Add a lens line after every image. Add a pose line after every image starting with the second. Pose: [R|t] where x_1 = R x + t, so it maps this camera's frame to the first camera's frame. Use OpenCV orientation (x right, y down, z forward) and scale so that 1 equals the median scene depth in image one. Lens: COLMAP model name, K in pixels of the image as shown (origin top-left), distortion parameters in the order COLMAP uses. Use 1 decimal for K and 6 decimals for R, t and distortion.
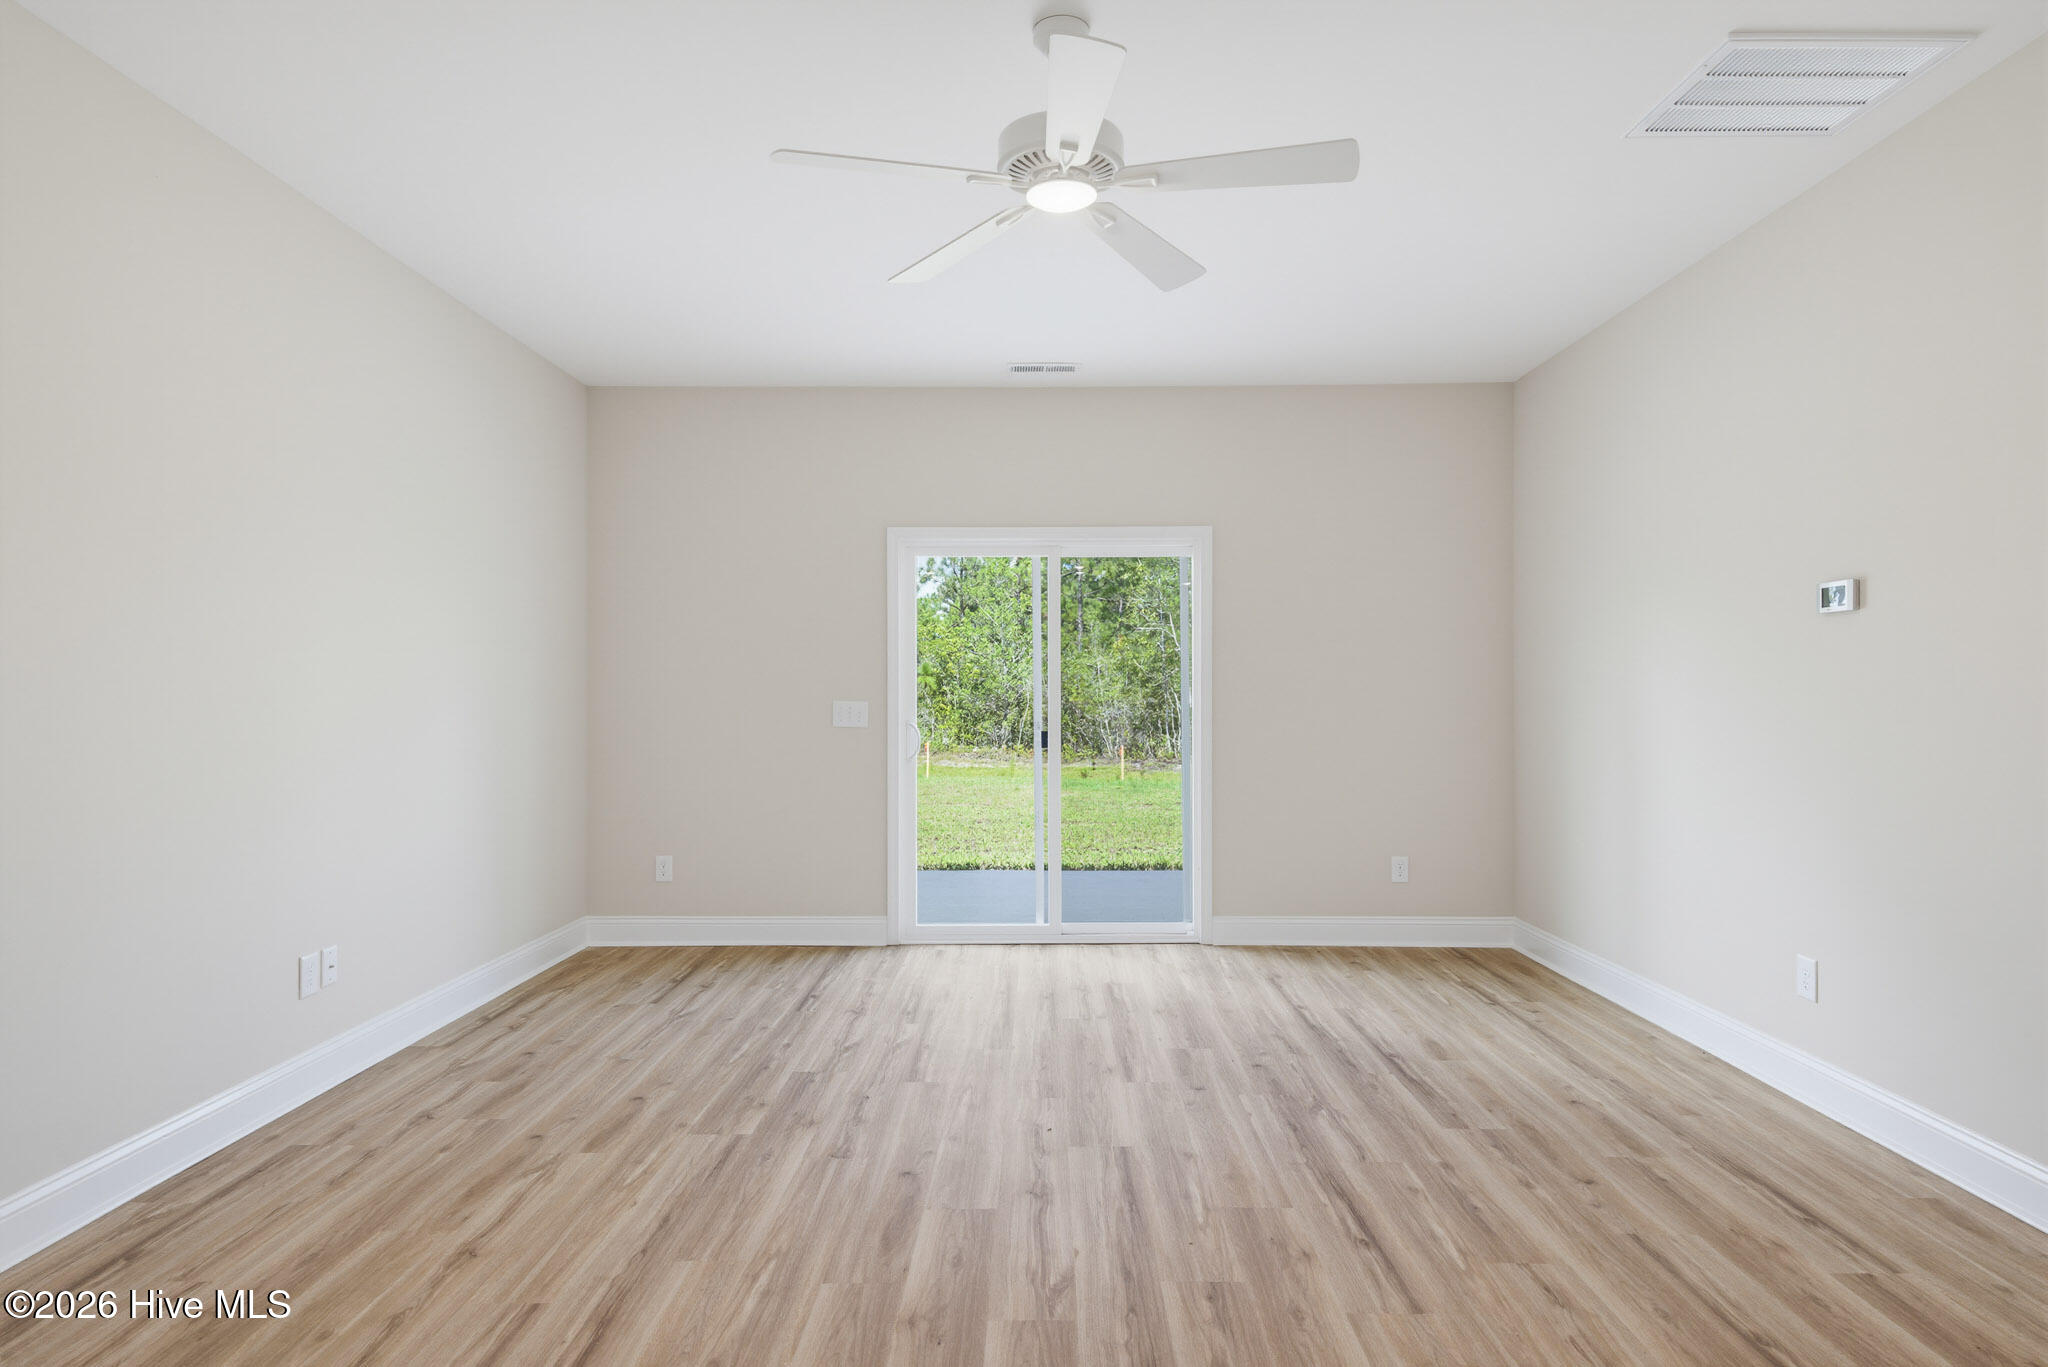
lens RADIAL K [[1138.1, 0, 1031.3], [0, 1138.1, 683.6], [0, 0, 1]] dist [0.036447, -0.003381]
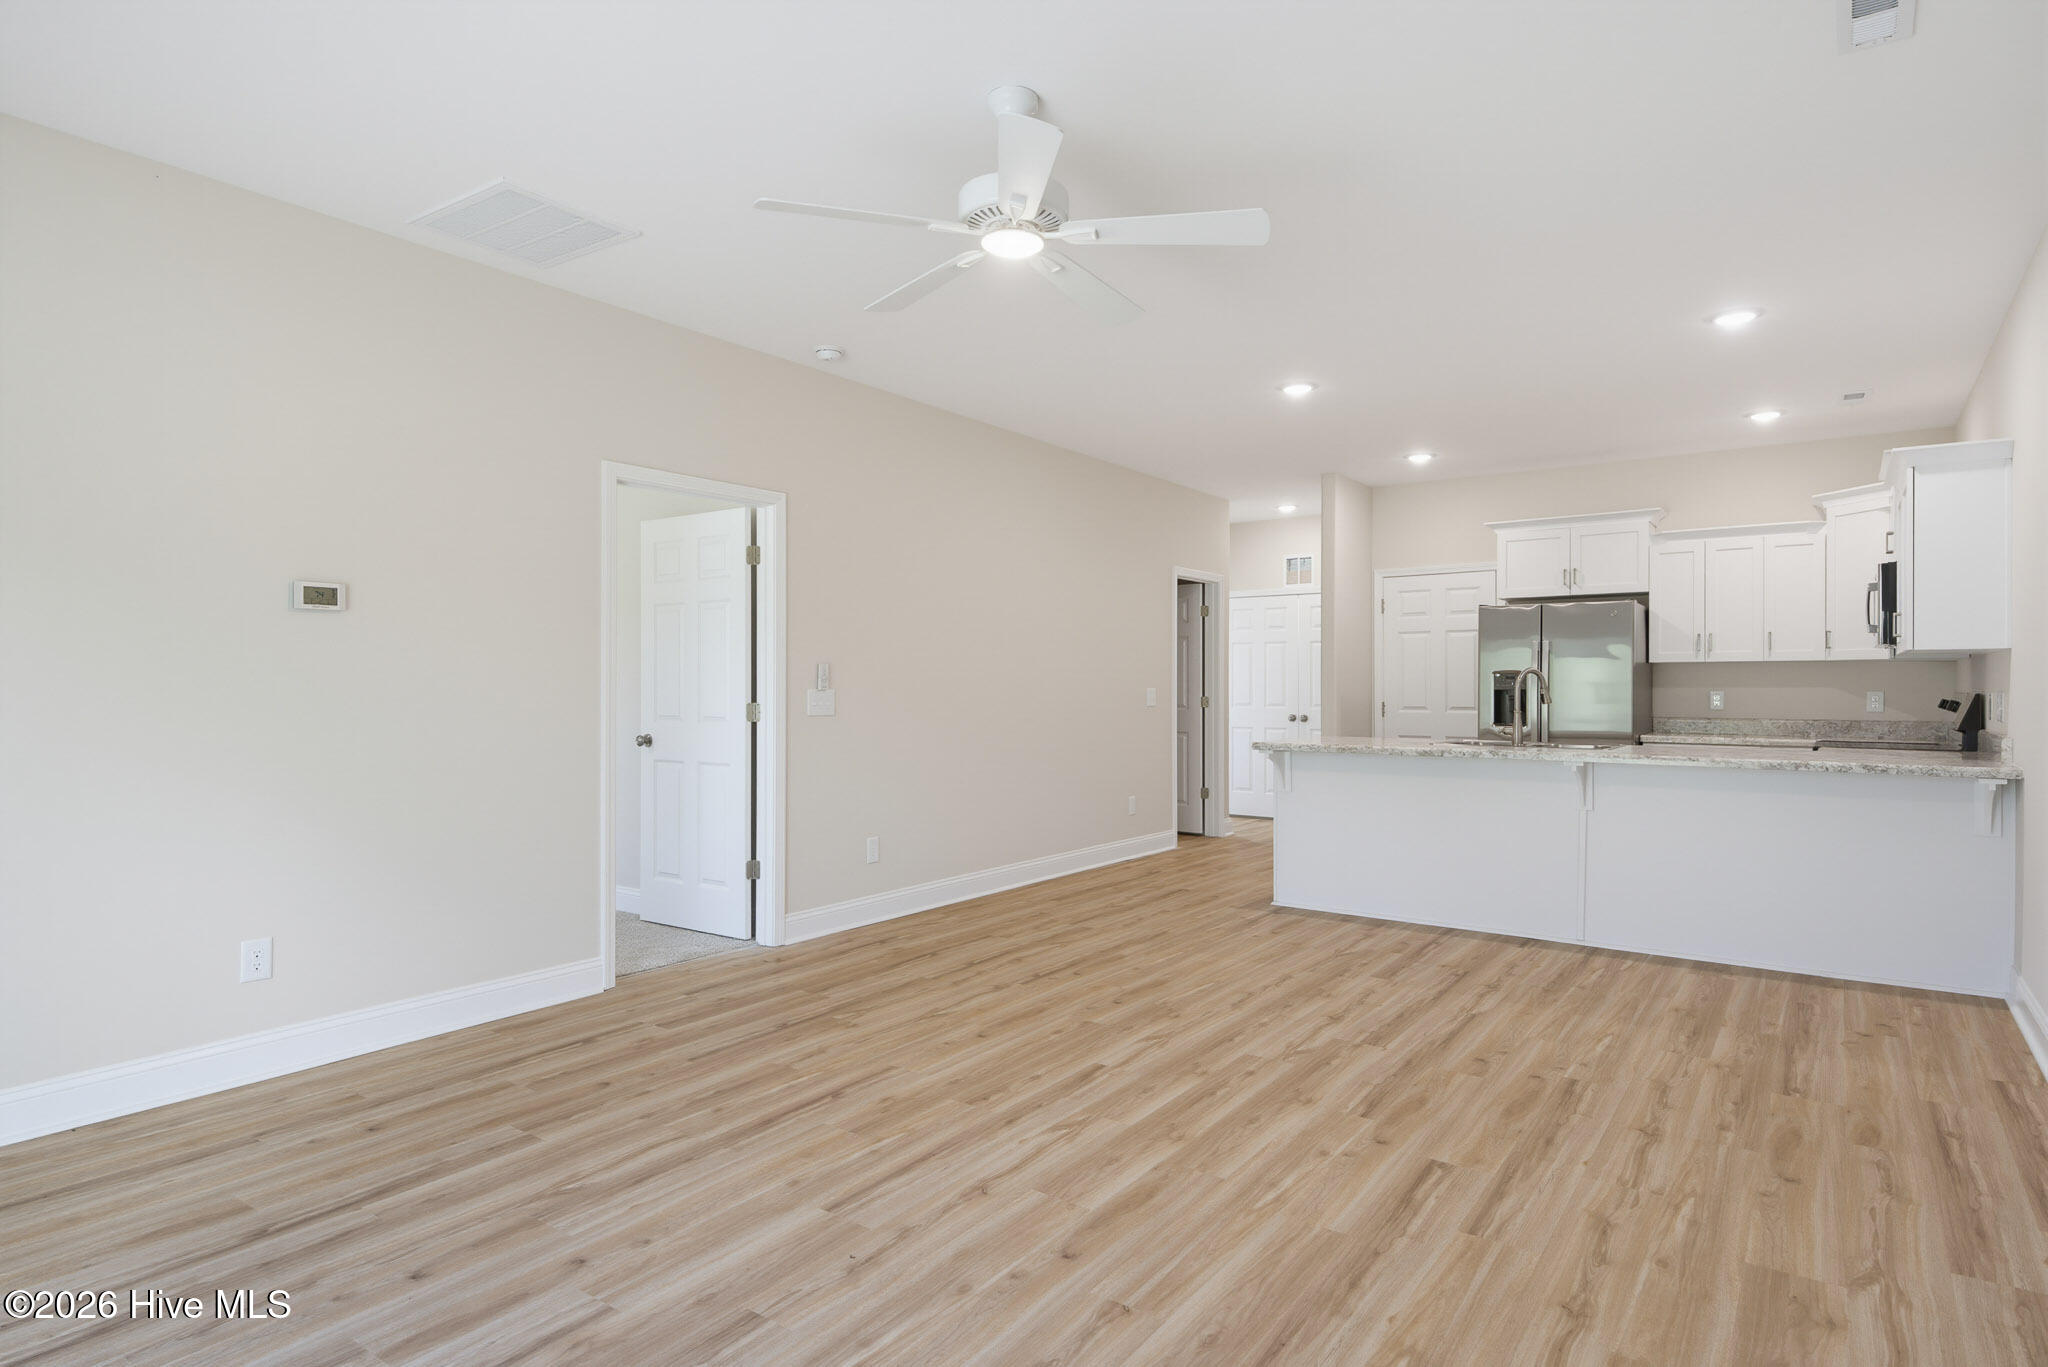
lens RADIAL K [[1138.1, 0, 1033.3], [0, 1138.1, 687.5], [0, 0, 1]] dist [0.036447, -0.003381]
pose [[-0.826208, 0.000646, 0.563365, -0.559834], [-0.004846, 0.999954, -0.008254, 0.020916], [-0.563344, -0.009550, -0.826167, 1.712305]]
